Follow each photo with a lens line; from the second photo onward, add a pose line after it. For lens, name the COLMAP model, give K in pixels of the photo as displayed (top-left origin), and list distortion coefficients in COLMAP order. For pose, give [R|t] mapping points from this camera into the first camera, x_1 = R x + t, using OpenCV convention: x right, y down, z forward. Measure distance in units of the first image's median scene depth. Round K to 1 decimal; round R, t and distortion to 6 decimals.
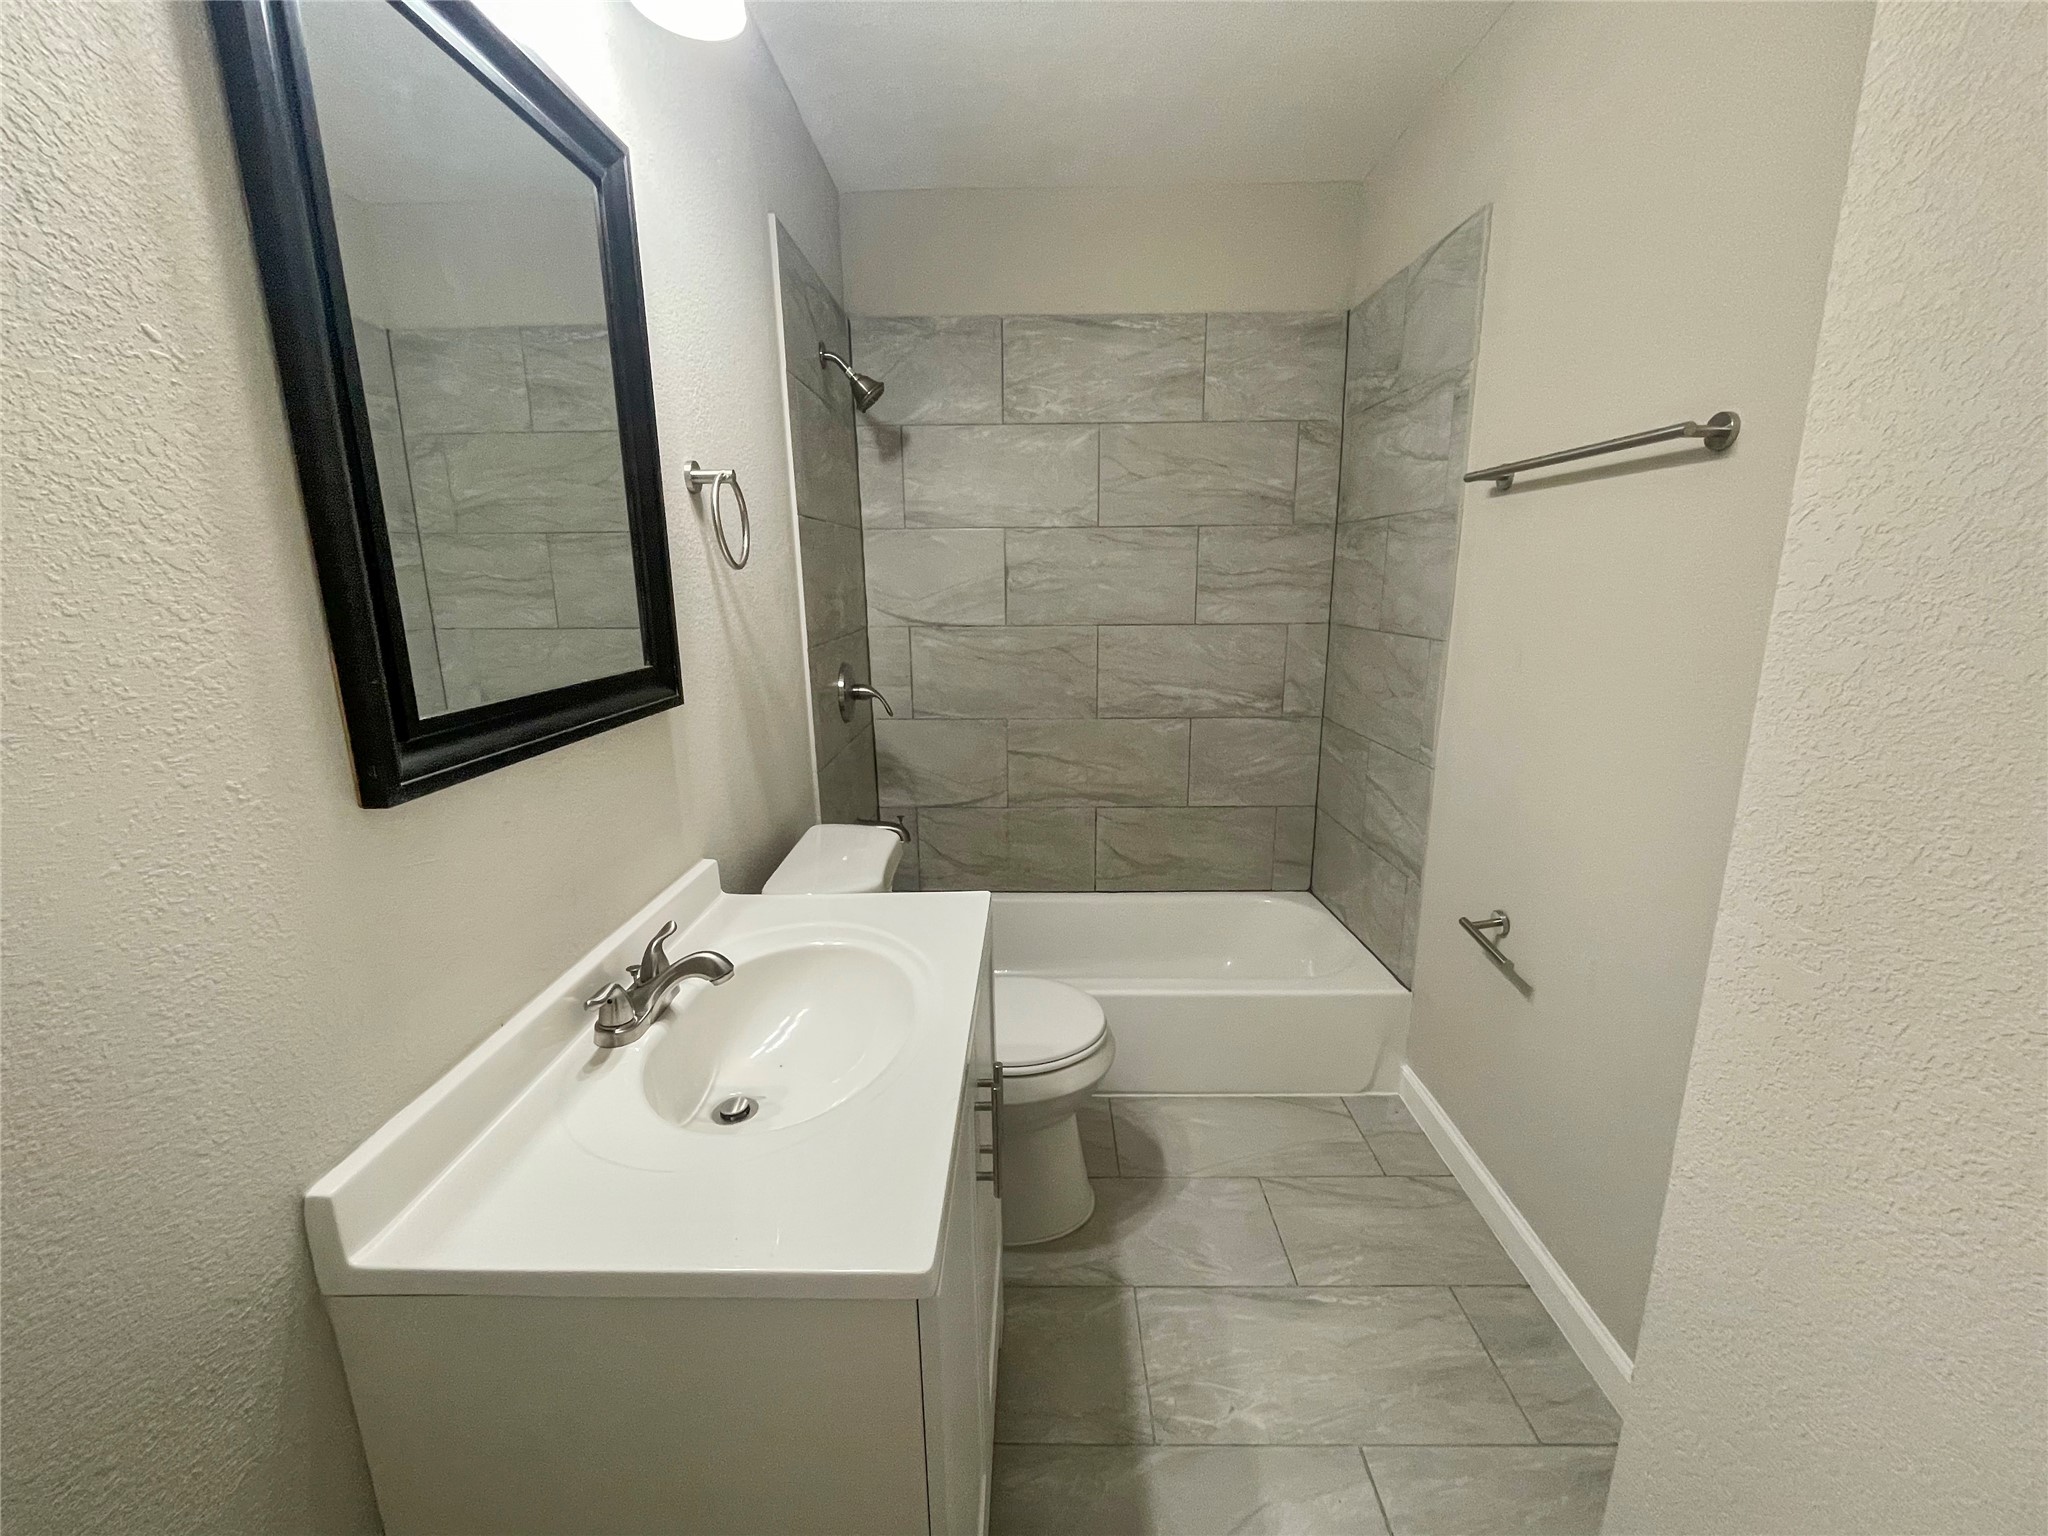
lens RADIAL K [[840.4, 0, 1019.6], [0, 840.4, 778.1], [0, 0, 1]] dist [-0.006445, 0.001097]
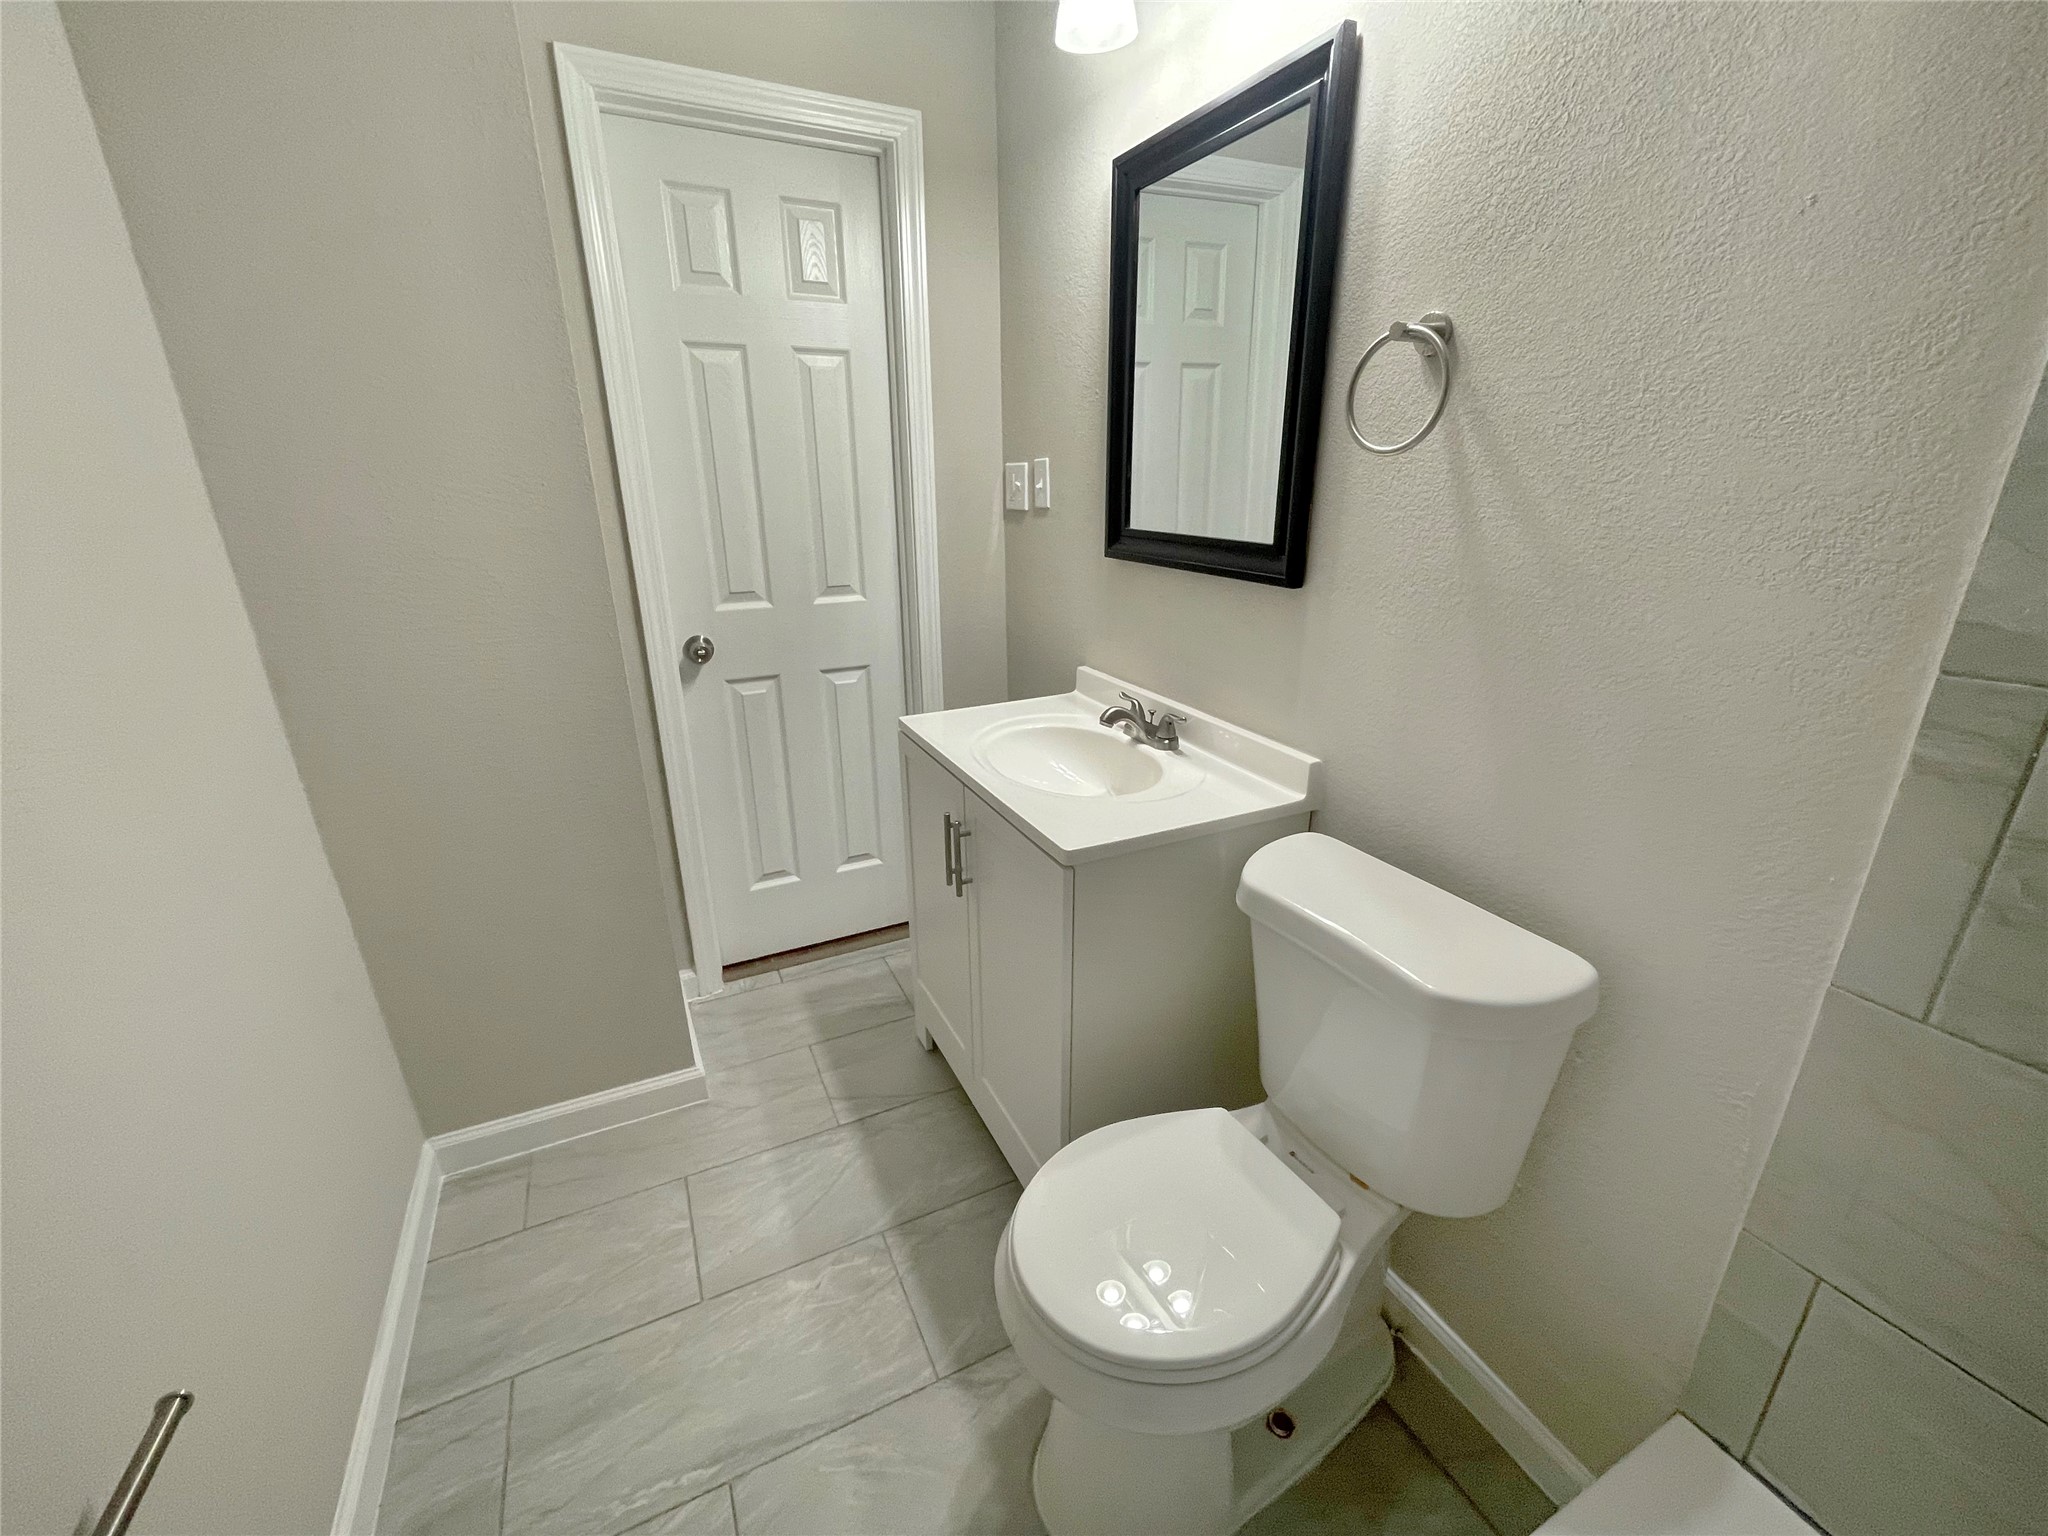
lens RADIAL K [[840.4, 0, 1027.3], [0, 840.4, 784.4], [0, 0, 1]] dist [-0.006445, 0.001097]
pose [[-0.889941, 0.179961, -0.419069, 0.347594], [-0.087415, 0.834518, 0.544003, -0.383680], [0.447620, 0.520763, -0.726940, 1.557036]]
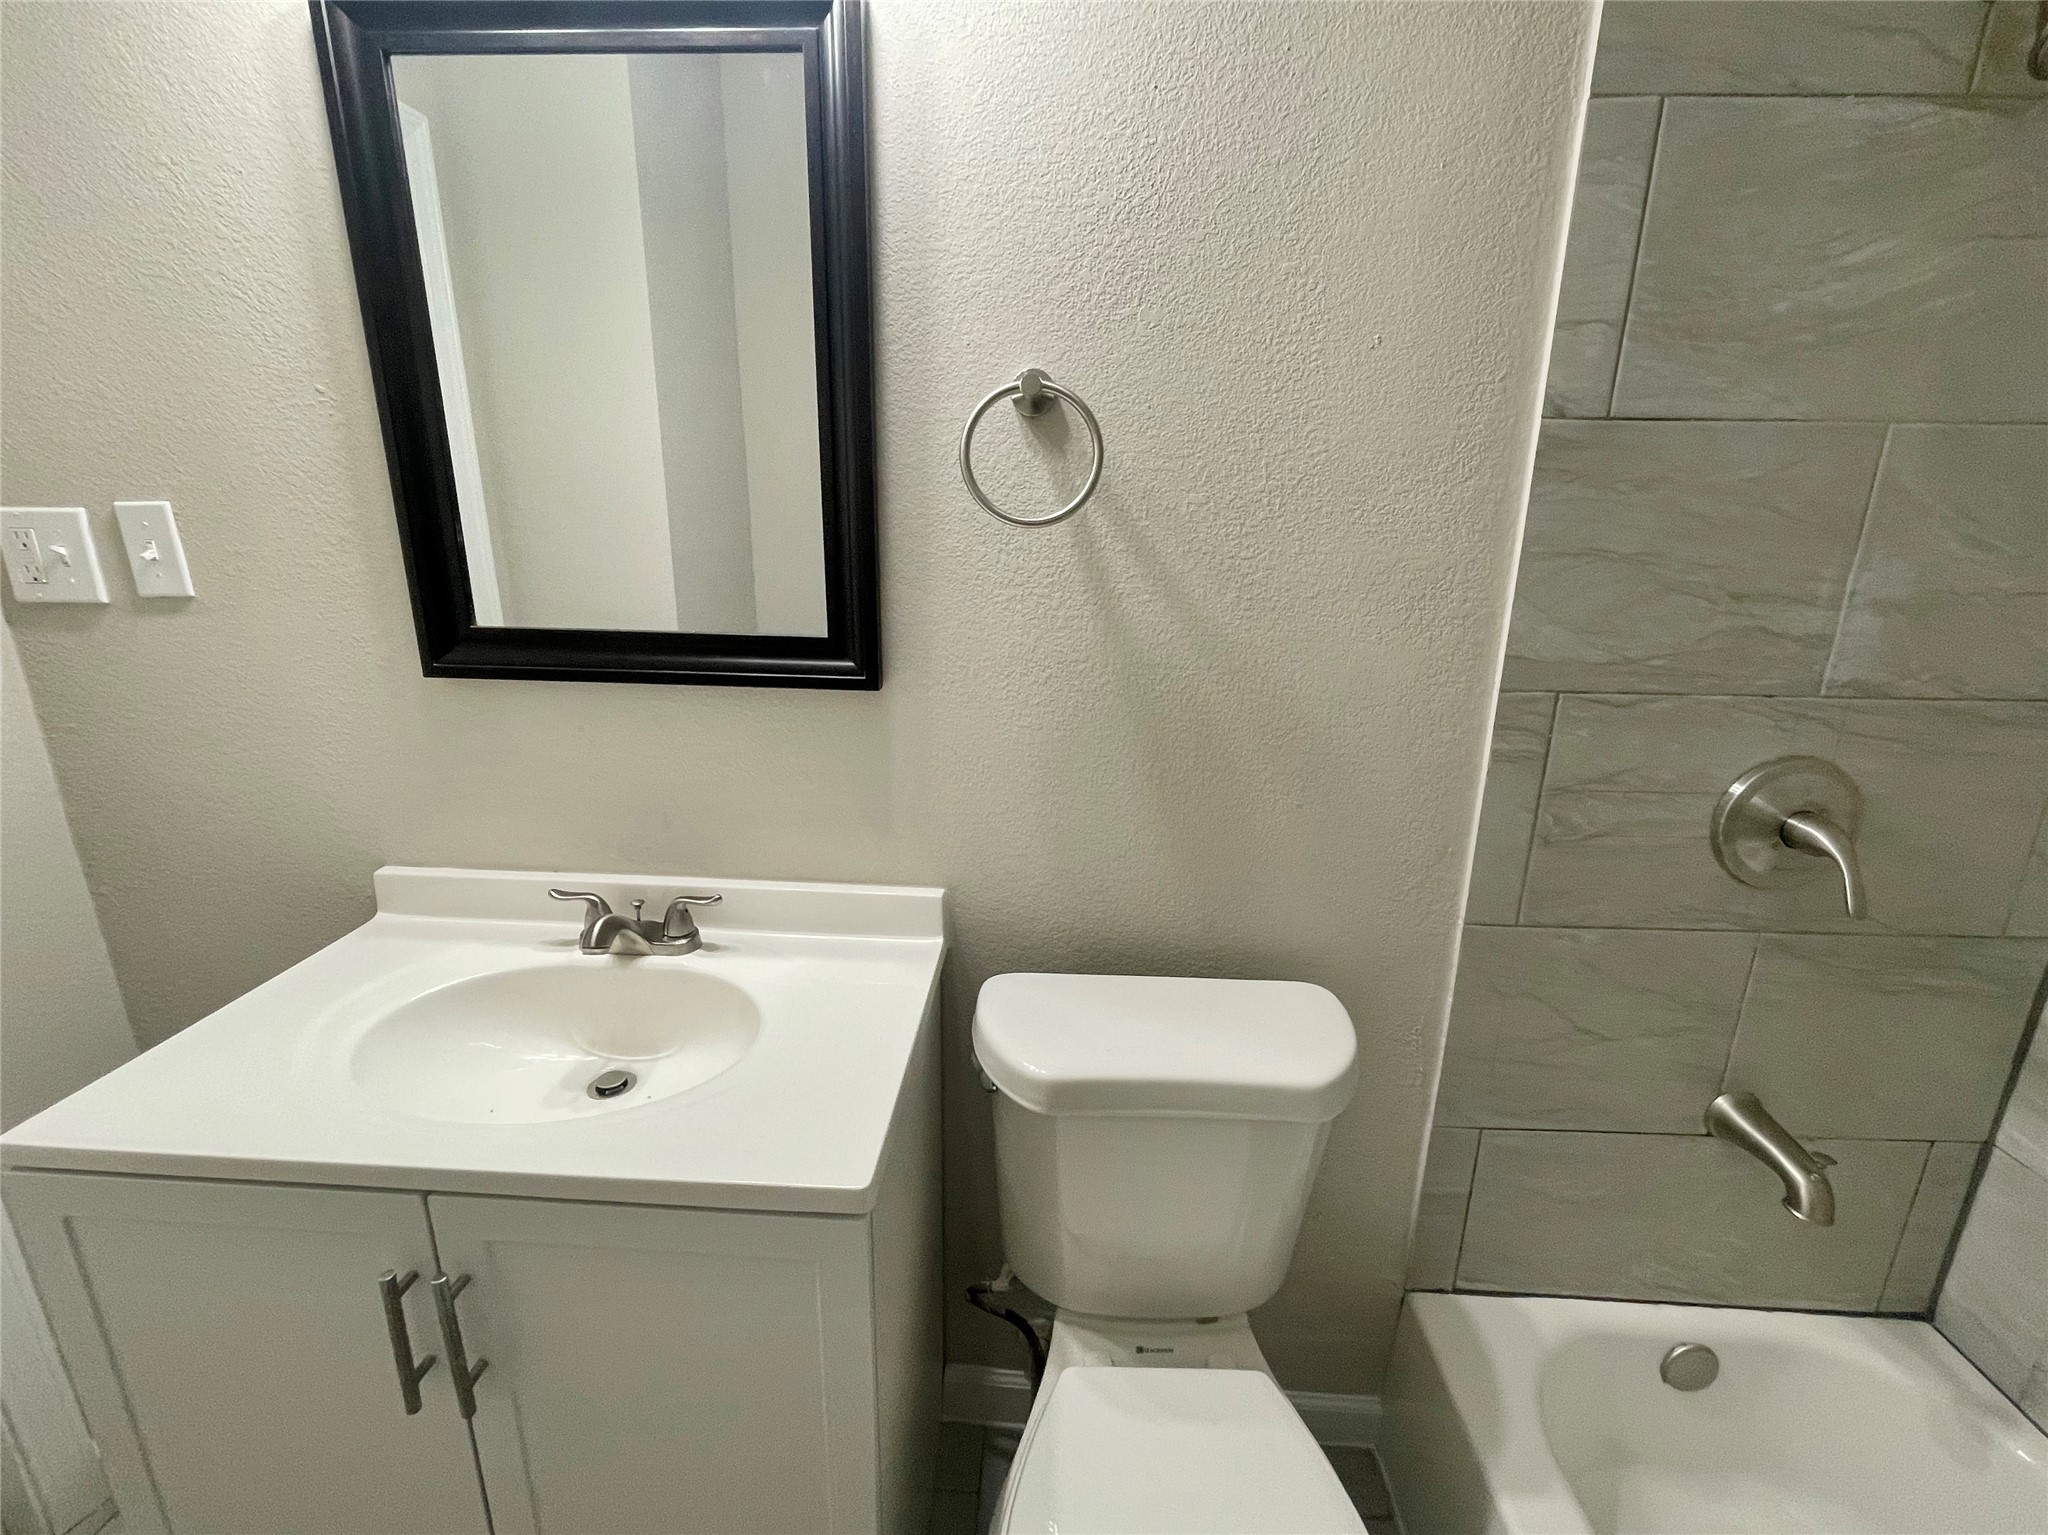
lens RADIAL K [[840.4, 0, 1022.9], [0, 840.4, 788.4], [0, 0, 1]] dist [-0.006445, 0.001097]
pose [[-0.025716, 0.279772, -0.959722, 0.362680], [-0.254078, 0.926684, 0.276949, -0.233160], [0.966842, 0.250966, 0.047253, 0.995410]]
